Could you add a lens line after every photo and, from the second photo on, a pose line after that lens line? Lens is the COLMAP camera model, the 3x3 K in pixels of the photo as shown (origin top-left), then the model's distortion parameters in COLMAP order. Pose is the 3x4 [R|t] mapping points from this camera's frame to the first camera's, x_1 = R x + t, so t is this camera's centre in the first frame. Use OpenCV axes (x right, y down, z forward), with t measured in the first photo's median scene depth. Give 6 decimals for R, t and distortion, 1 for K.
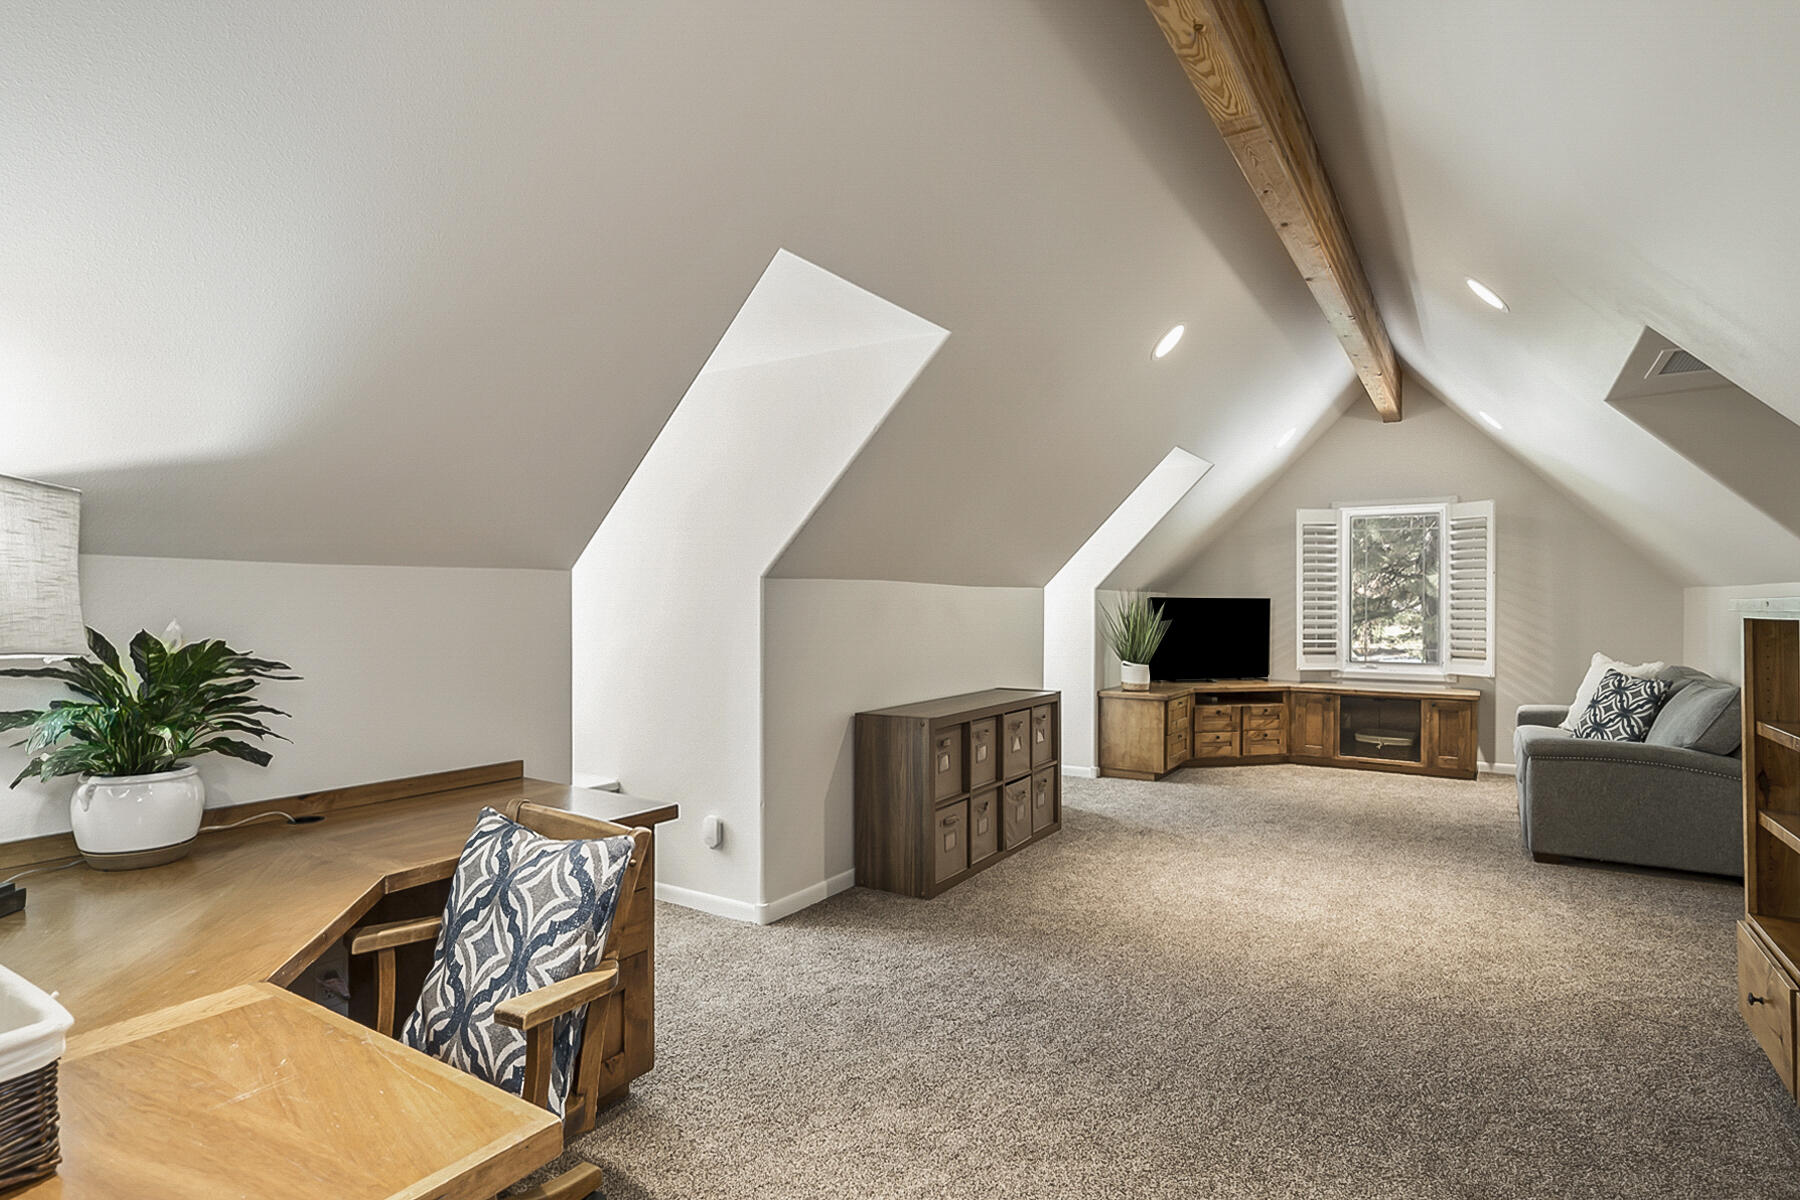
lens RADIAL K [[929.0, 0, 889.5], [0, 929.0, 605.7], [0, 0, 1]] dist [-0.006094, 0.000747]
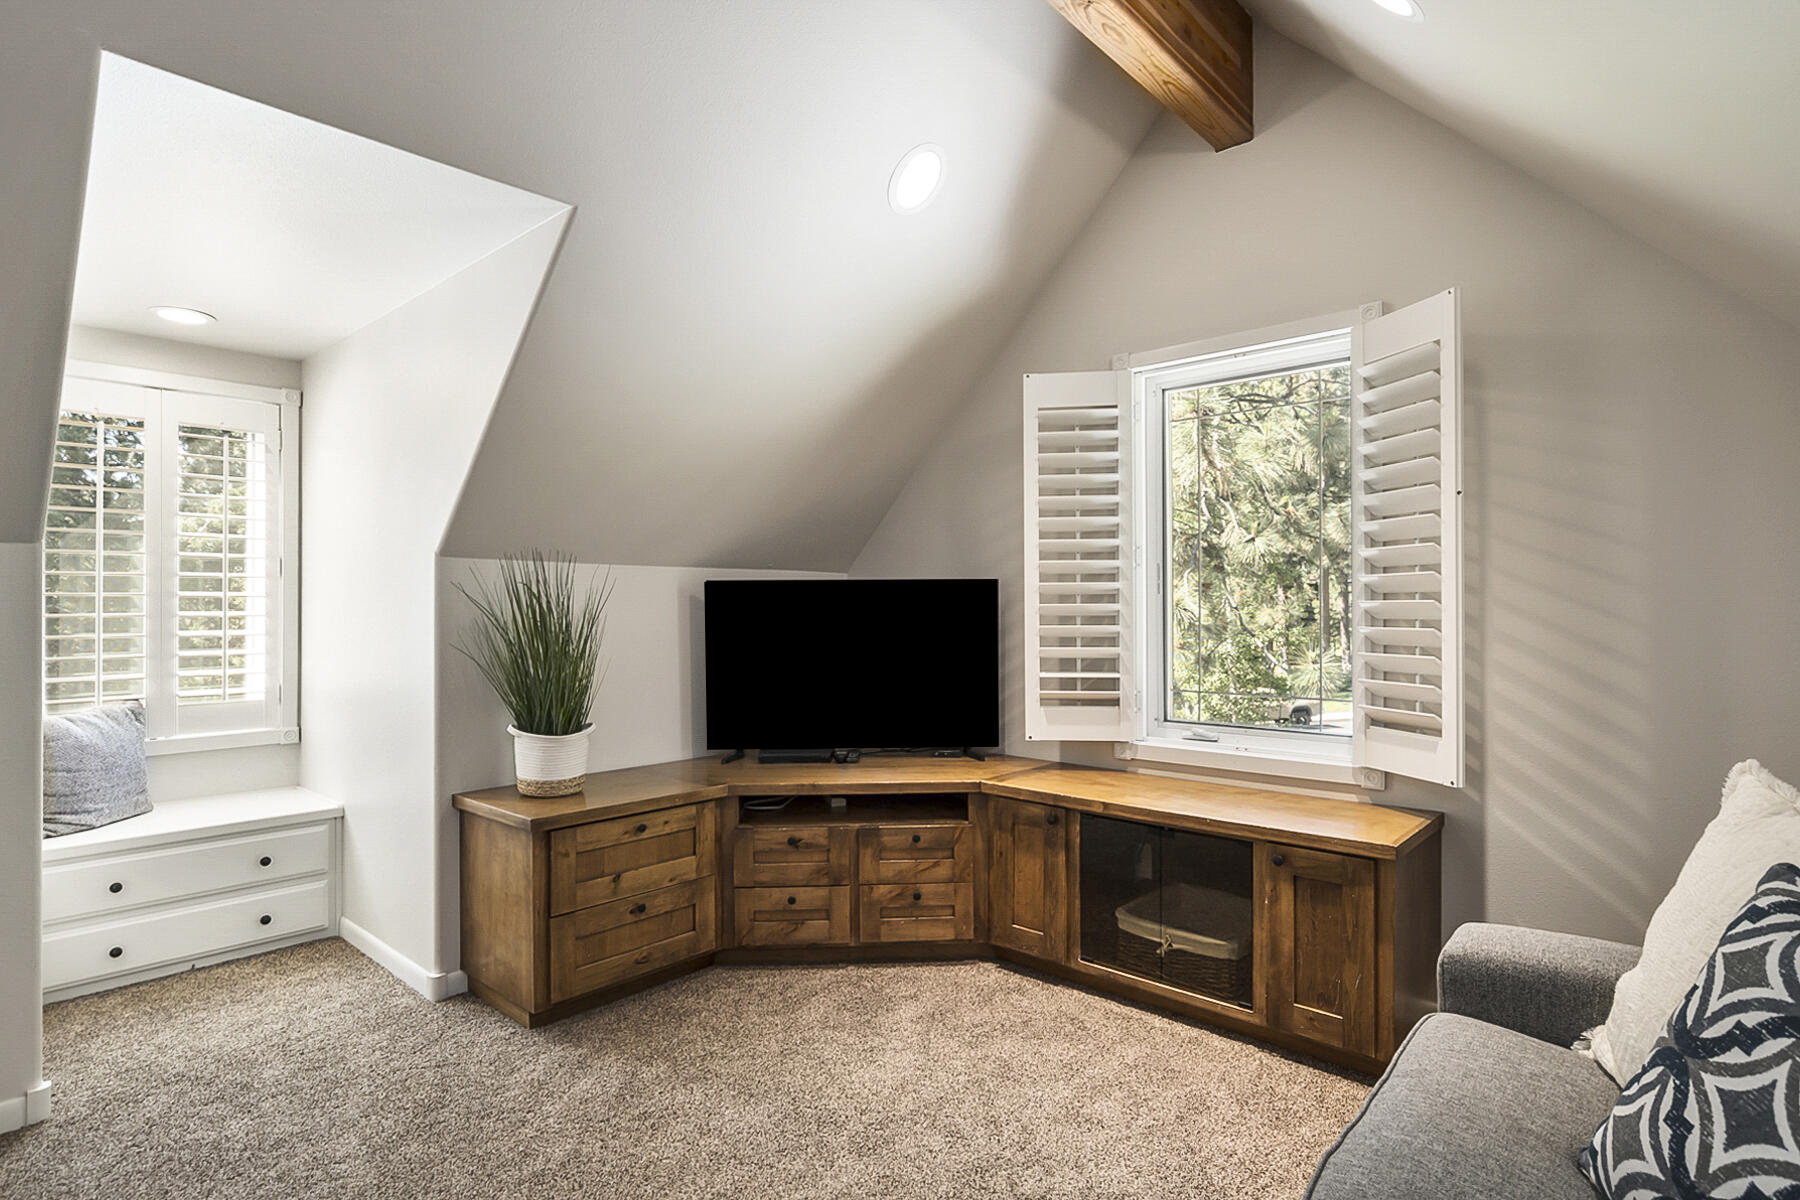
lens RADIAL K [[929.0, 0, 899.4], [0, 929.0, 604.3], [0, 0, 1]] dist [-0.006094, 0.000747]
pose [[0.987688, -0.002233, -0.156421, 0.469887], [0.000671, 0.999949, -0.010042, 0.009774], [0.156435, 0.009814, 0.987639, 0.583460]]
